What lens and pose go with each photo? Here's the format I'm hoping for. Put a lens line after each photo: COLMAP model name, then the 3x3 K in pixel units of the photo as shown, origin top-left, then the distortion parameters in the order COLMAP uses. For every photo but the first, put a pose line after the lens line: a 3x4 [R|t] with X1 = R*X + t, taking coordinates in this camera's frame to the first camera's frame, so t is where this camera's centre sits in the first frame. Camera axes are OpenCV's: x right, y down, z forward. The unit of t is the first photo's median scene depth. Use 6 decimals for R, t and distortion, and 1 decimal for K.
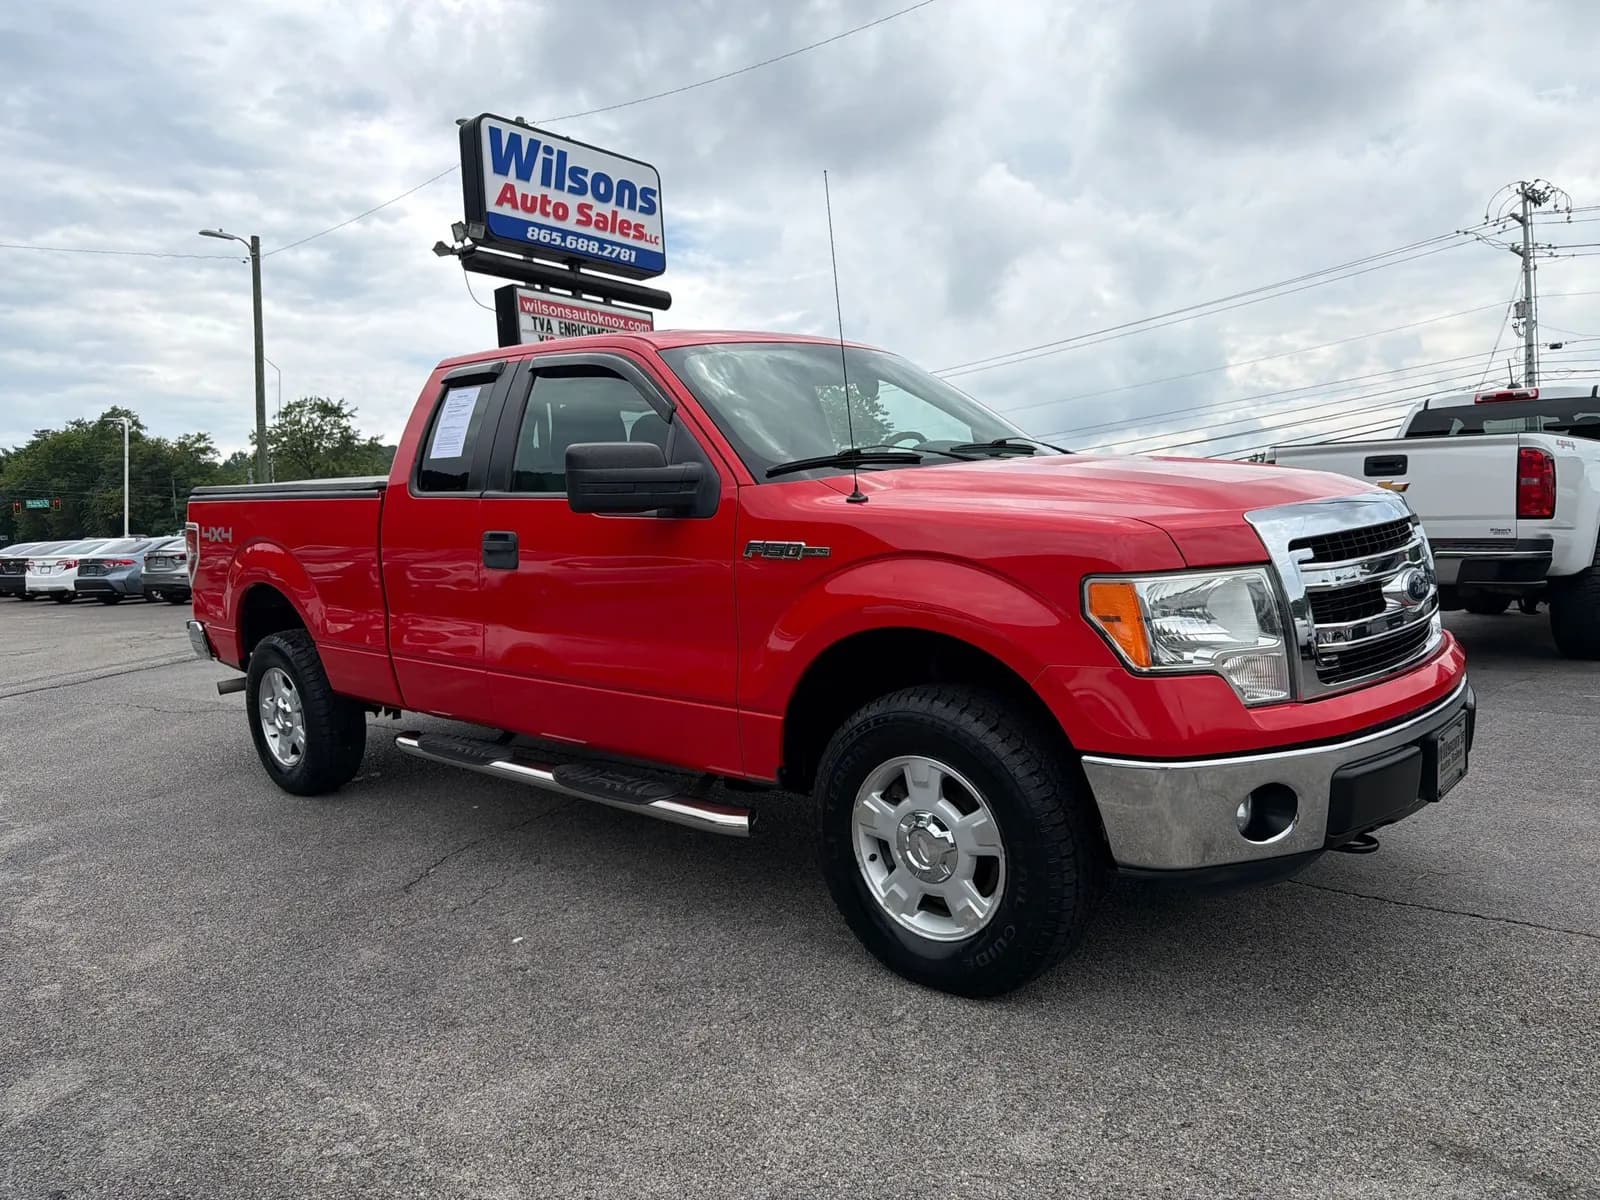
lens RADIAL K [[1207.9, 0, 799.5], [0, 1207.9, 603.3], [0, 0, 1]] dist [-0.010969, 0.008203]
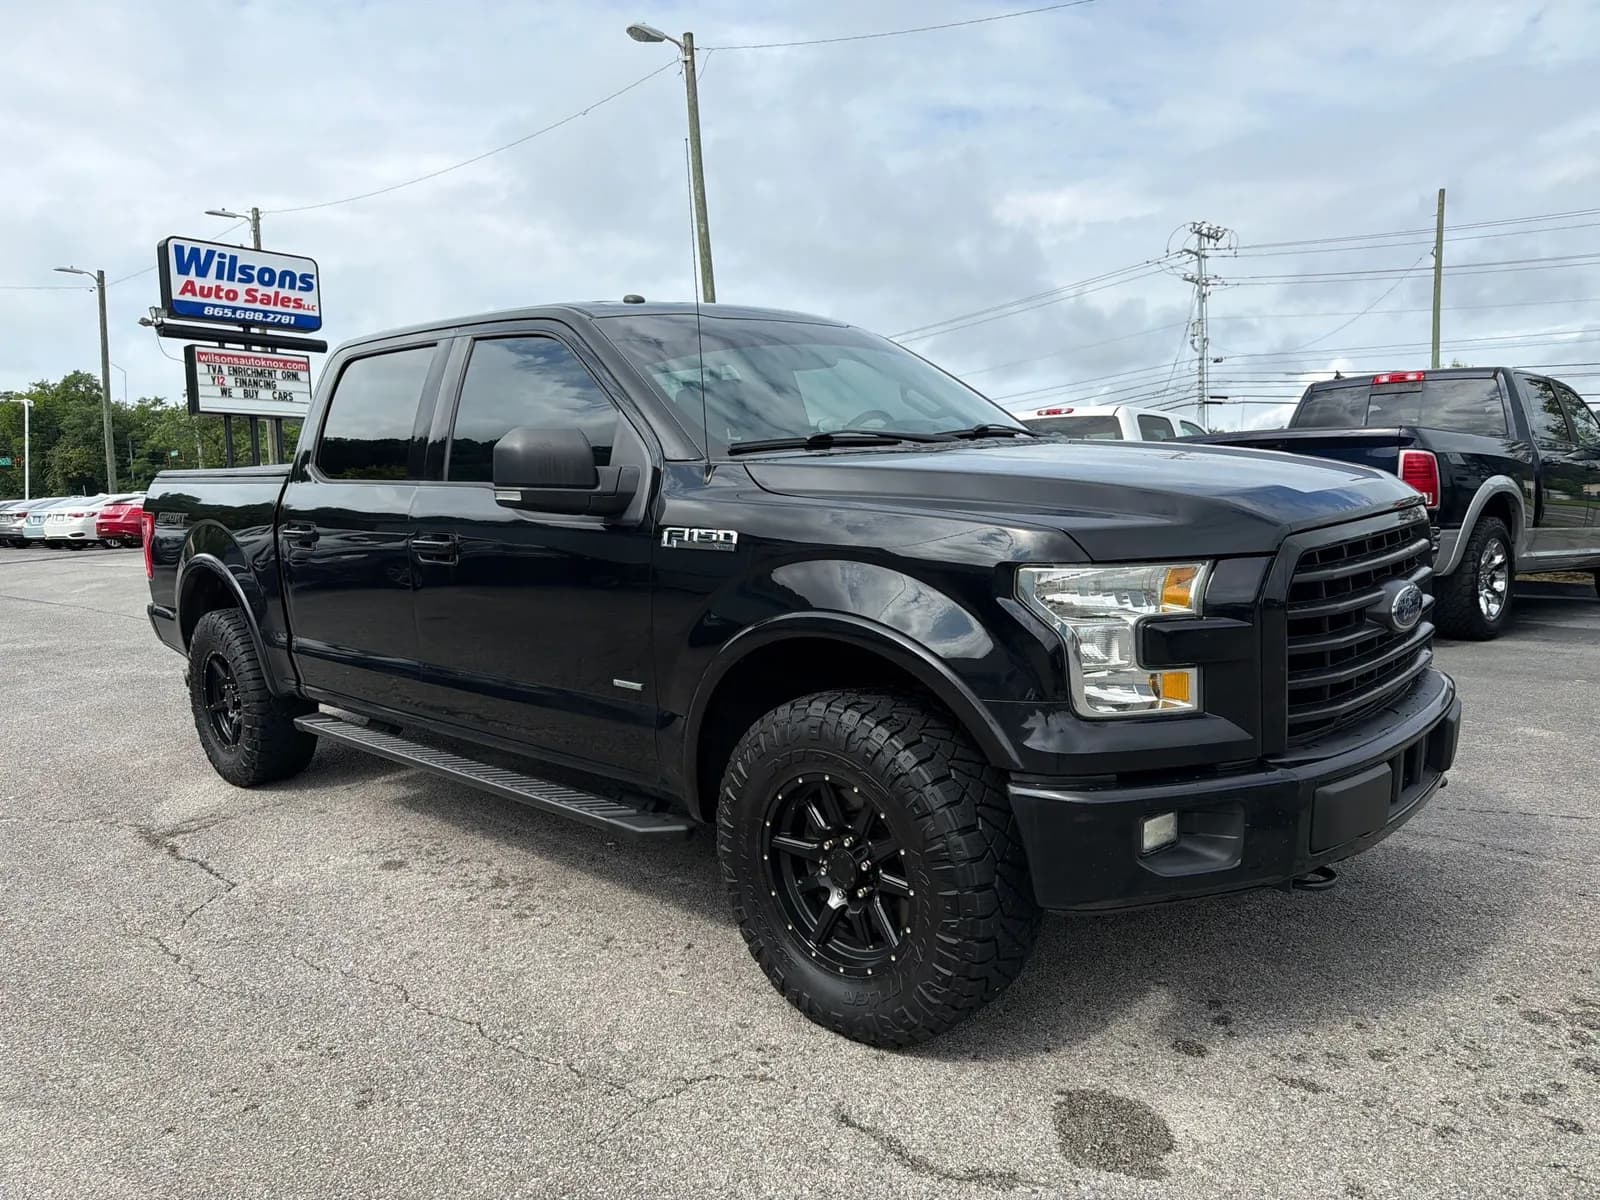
lens RADIAL K [[1263.0, 0, 794.9], [0, 1263.0, 595.6], [0, 0, 1]] dist [-0.001186, -0.009610]
pose [[0.999808, 0.018158, -0.007347, 0.504979], [-0.018078, 0.999777, 0.010881, 0.027403], [0.007543, -0.010746, 0.999914, -0.572575]]
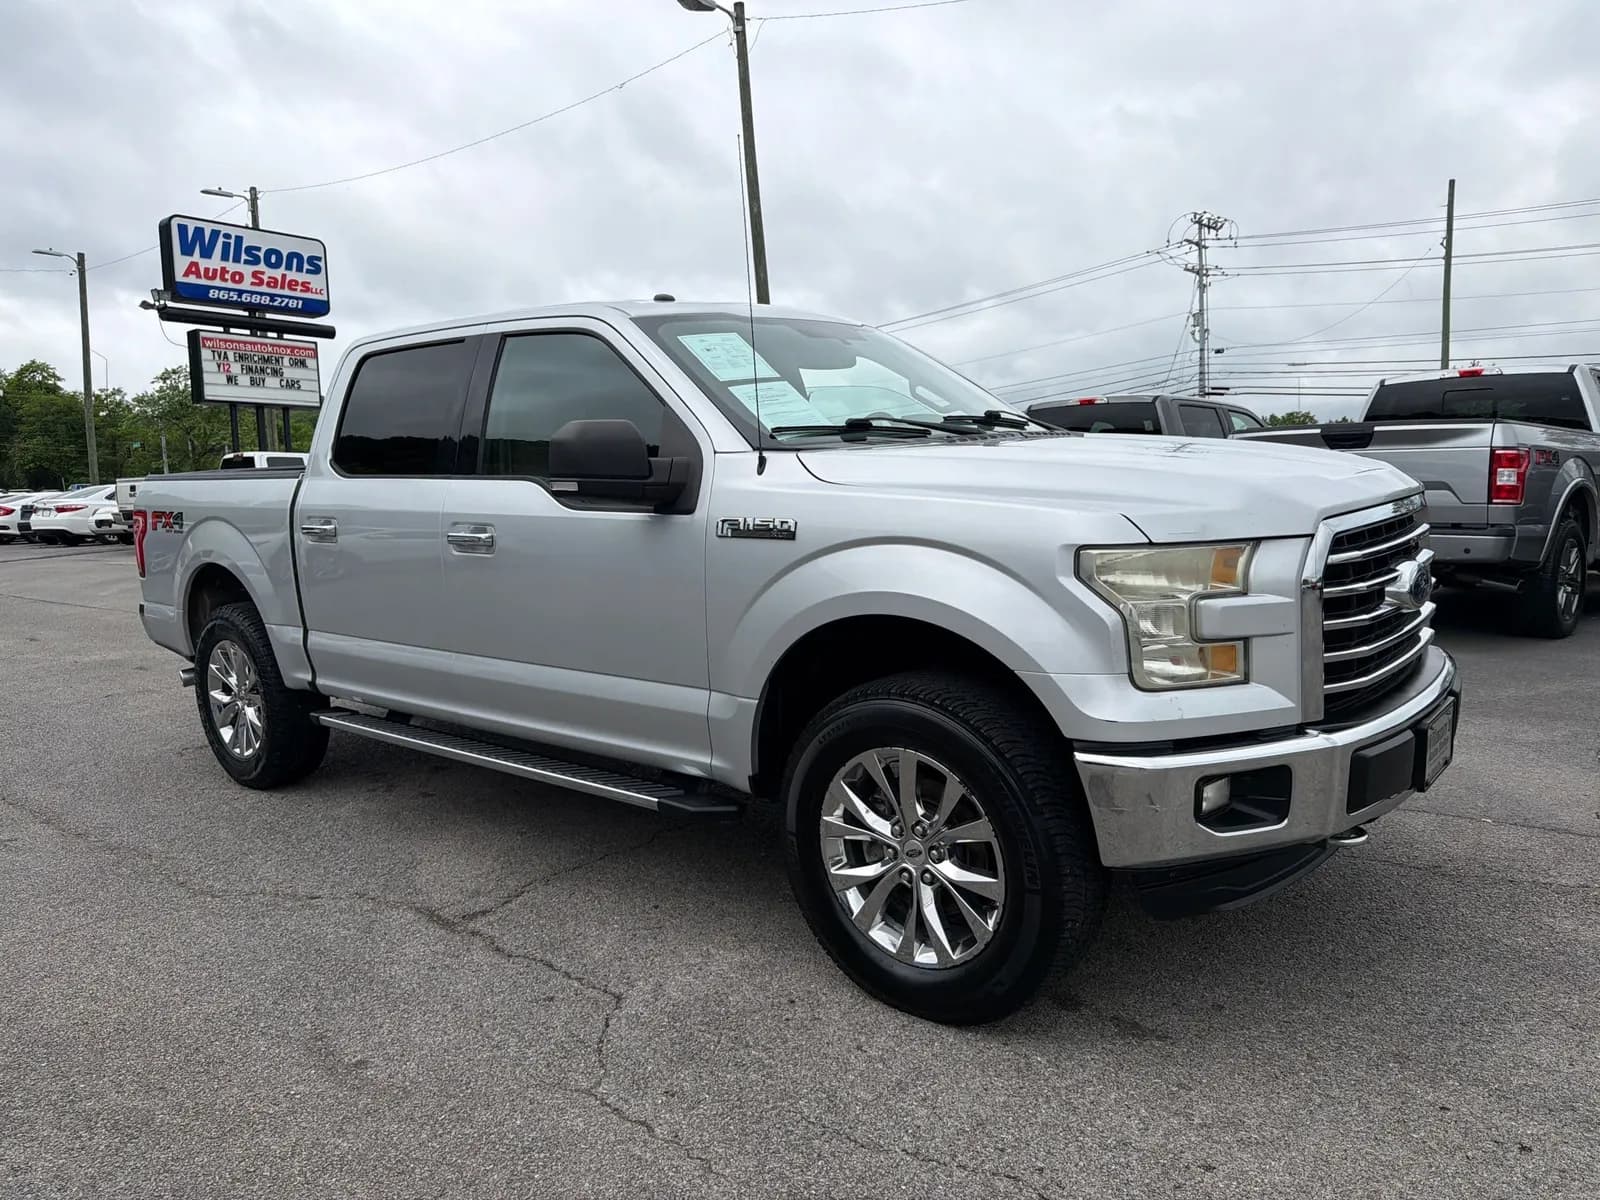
lens RADIAL K [[1263.0, 0, 807.3], [0, 1263.0, 592.6], [0, 0, 1]] dist [-0.001186, -0.009610]
pose [[0.999487, 0.014133, 0.028745, 0.425790], [-0.014549, 0.999792, 0.014317, 0.025016], [-0.028537, -0.014728, 0.999484, -0.522762]]
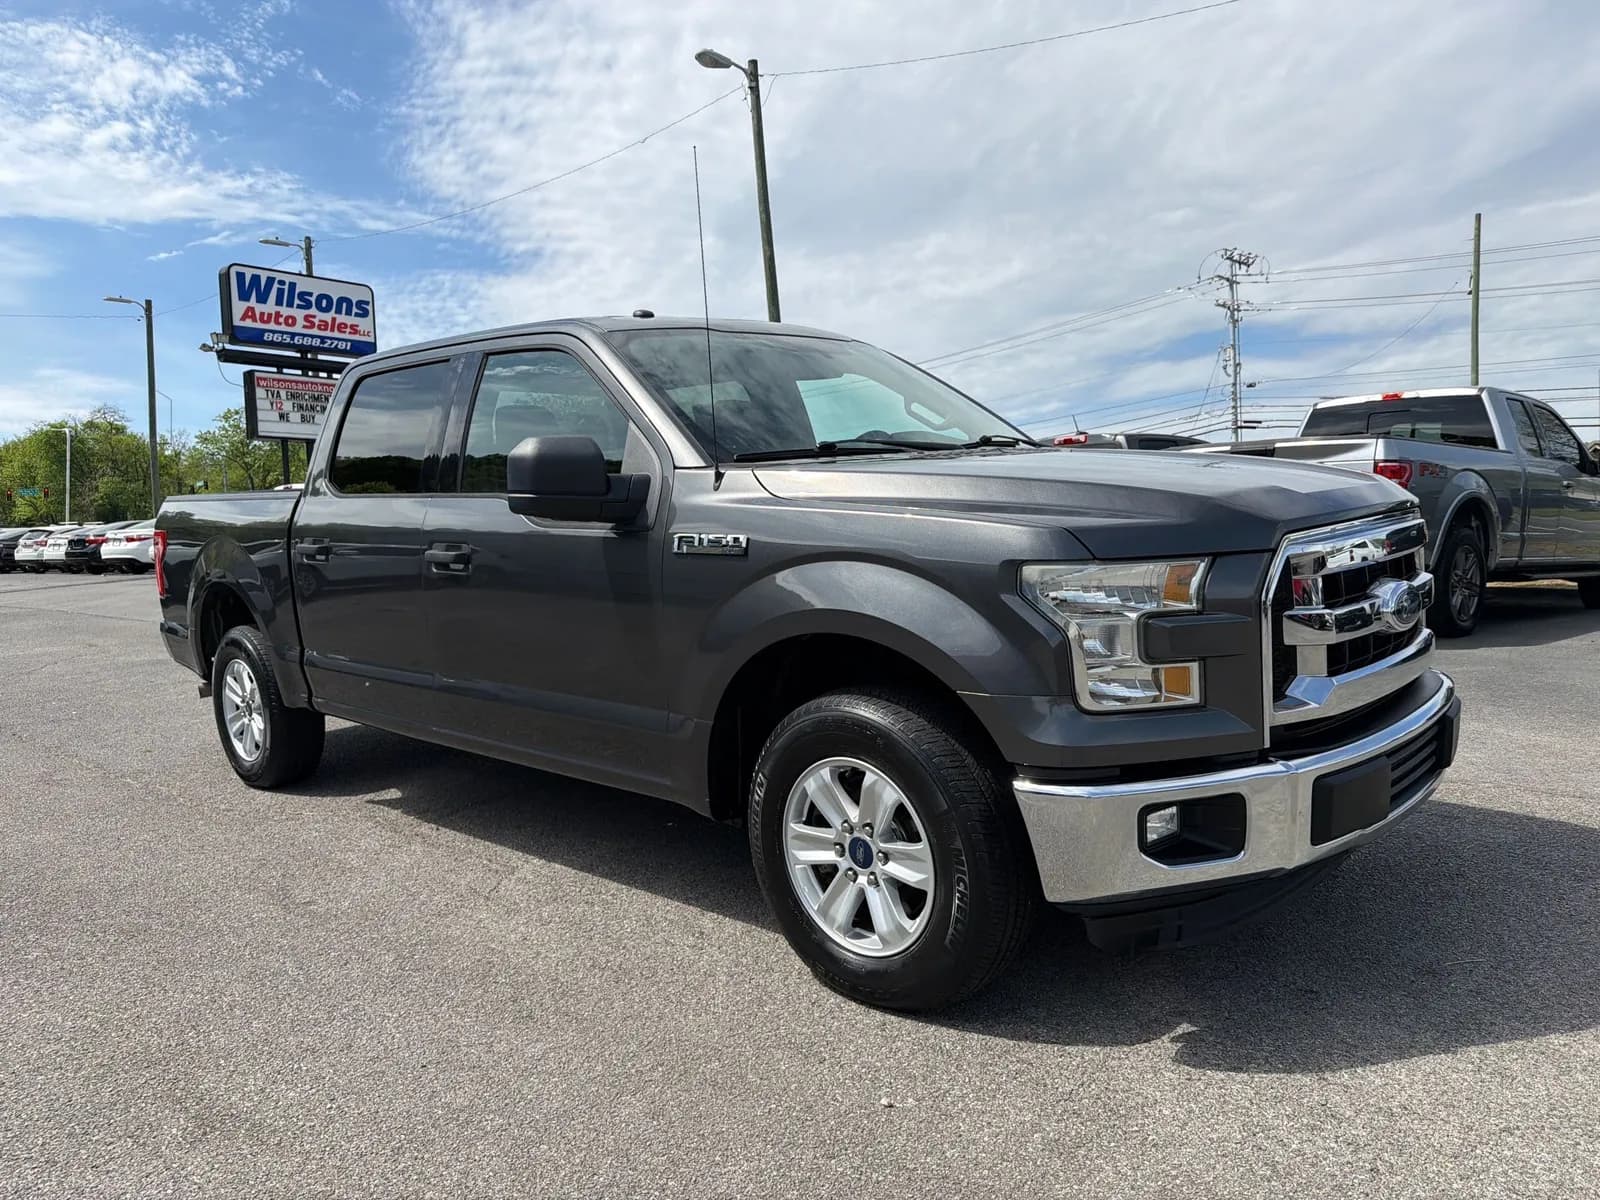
lens RADIAL K [[1263.0, 0, 797.7], [0, 1263.0, 587.0], [0, 0, 1]] dist [-0.001186, -0.009610]
pose [[0.999720, 0.015438, -0.017915, 0.459387], [-0.015776, 0.999697, -0.018900, 0.037154], [0.017618, 0.019177, 0.999661, -0.572899]]
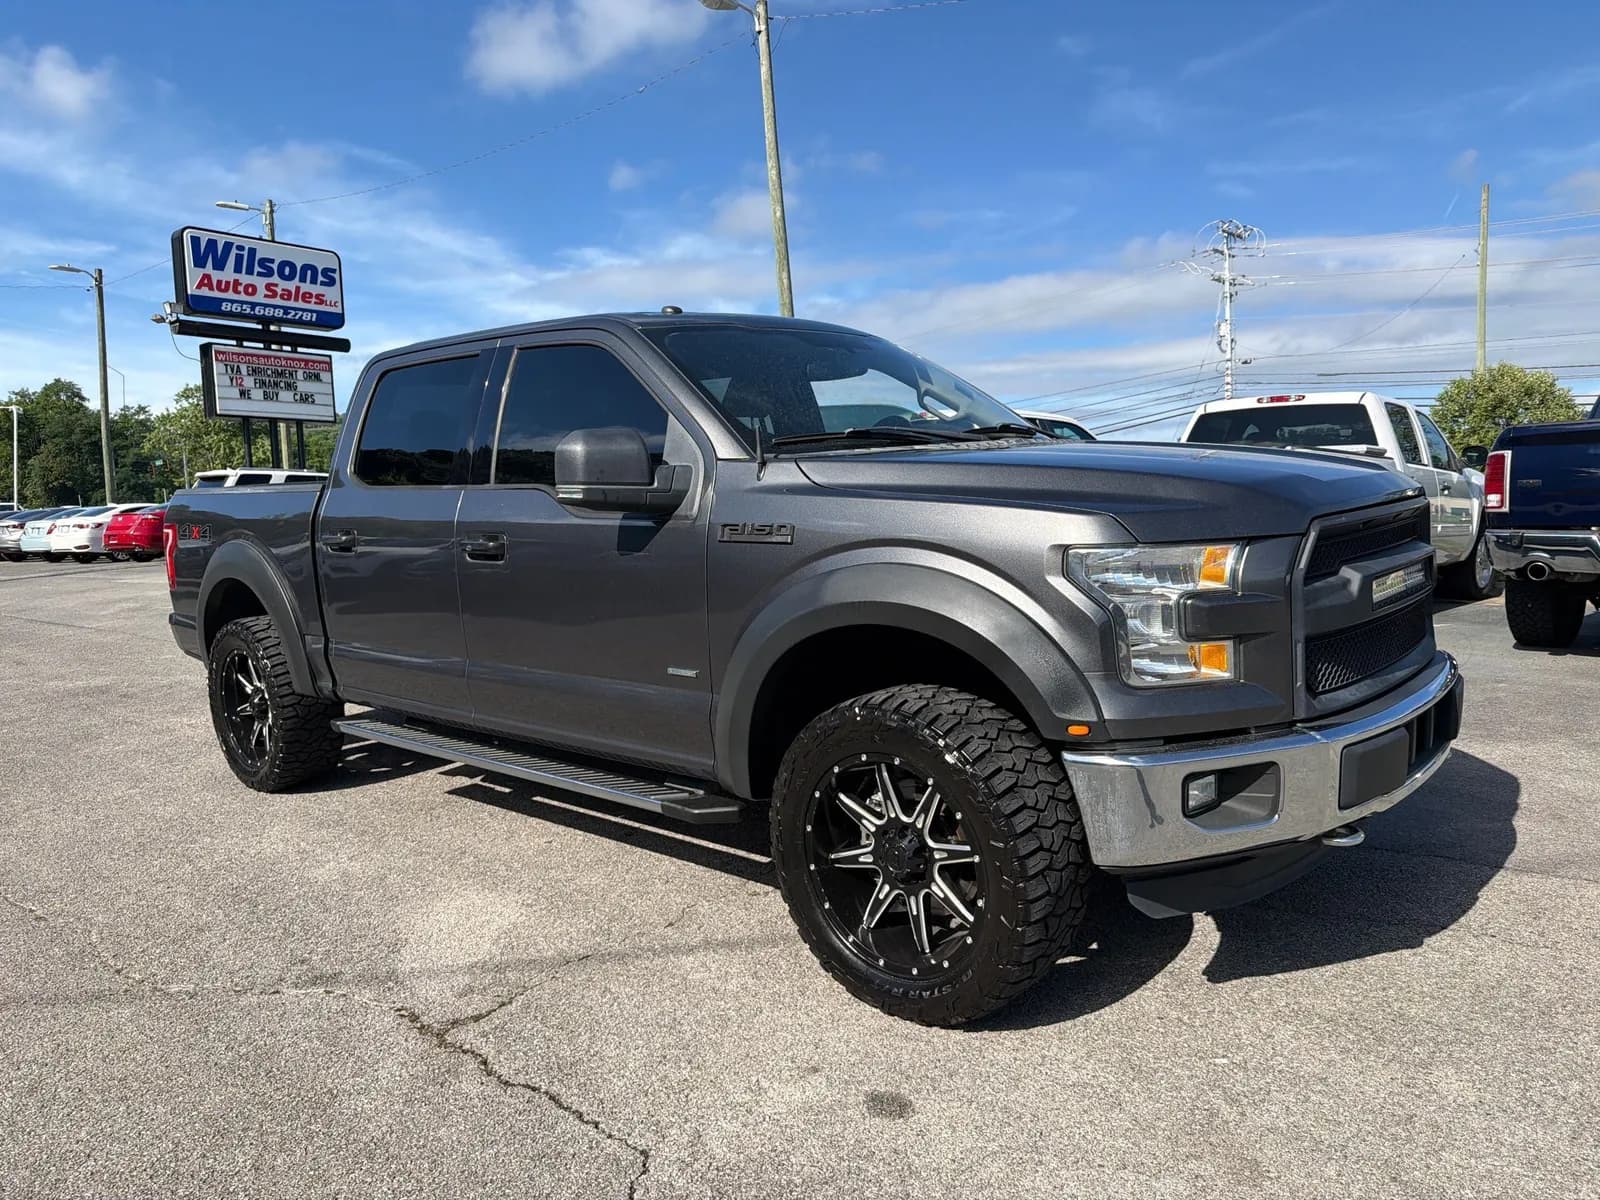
lens RADIAL K [[1263.0, 0, 804.4], [0, 1263.0, 592.2], [0, 0, 1]] dist [-0.001186, -0.009610]
pose [[0.999865, 0.011462, 0.011760, 0.420212], [-0.011493, 0.999931, 0.002513, 0.023854], [-0.011730, -0.002648, 0.999928, -0.482913]]
